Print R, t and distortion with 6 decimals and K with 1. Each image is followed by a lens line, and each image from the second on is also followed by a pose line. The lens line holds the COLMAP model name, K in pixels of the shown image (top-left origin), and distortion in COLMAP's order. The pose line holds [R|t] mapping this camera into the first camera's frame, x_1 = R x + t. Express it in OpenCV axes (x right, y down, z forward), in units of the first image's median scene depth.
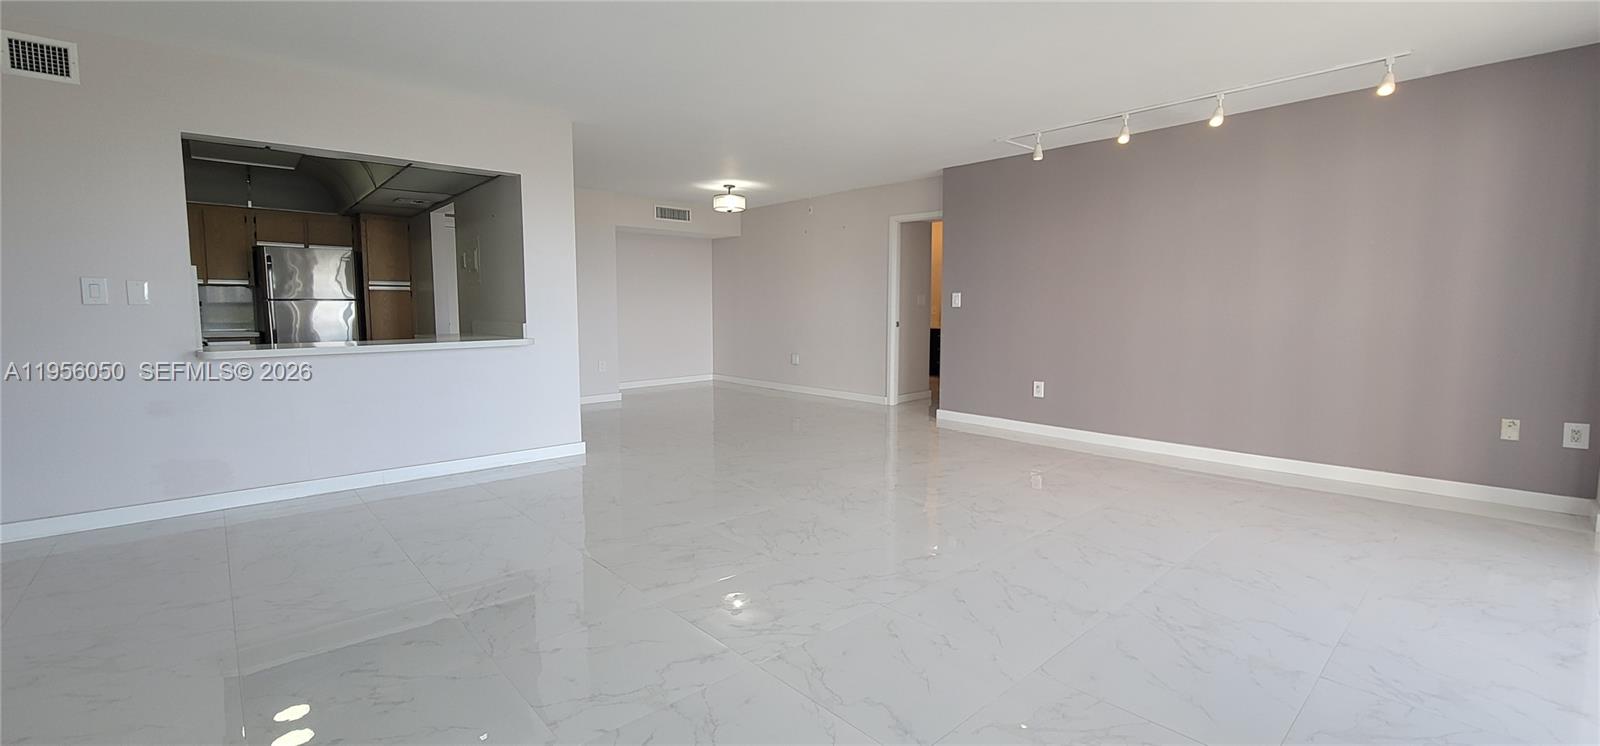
lens RADIAL K [[677.5, 0, 800.0], [0, 677.5, 373.0], [0, 0, 1]] dist [-0.001796, -0.000297]
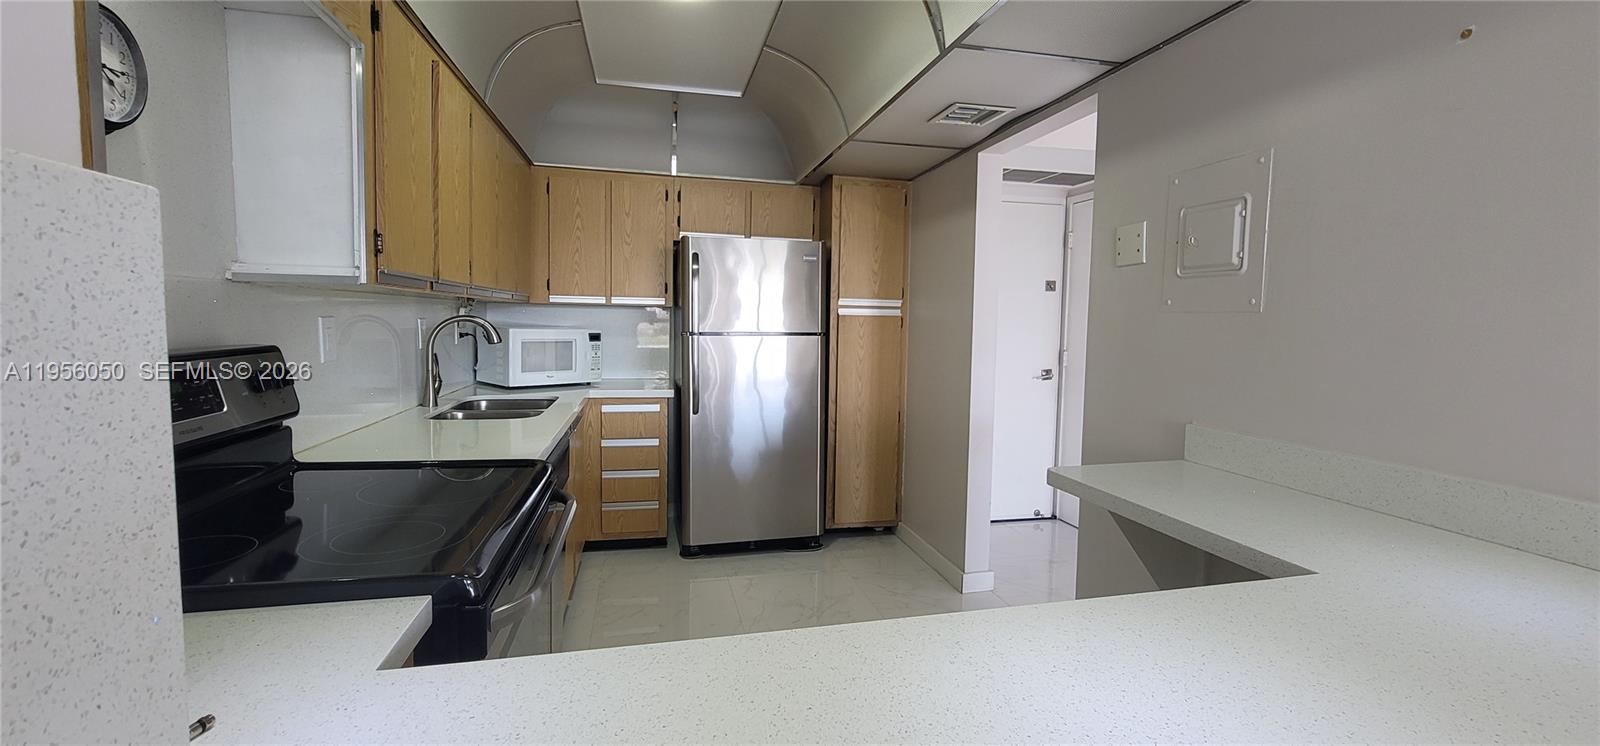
lens RADIAL K [[677.5, 0, 800.0], [0, 677.5, 373.0], [0, 0, 1]] dist [-0.001796, -0.000297]
pose [[0.880173, 0.047945, -0.472226, -0.411118], [-0.061258, 0.998039, -0.012846, -0.068417], [0.470684, 0.040234, 0.881384, 0.515351]]
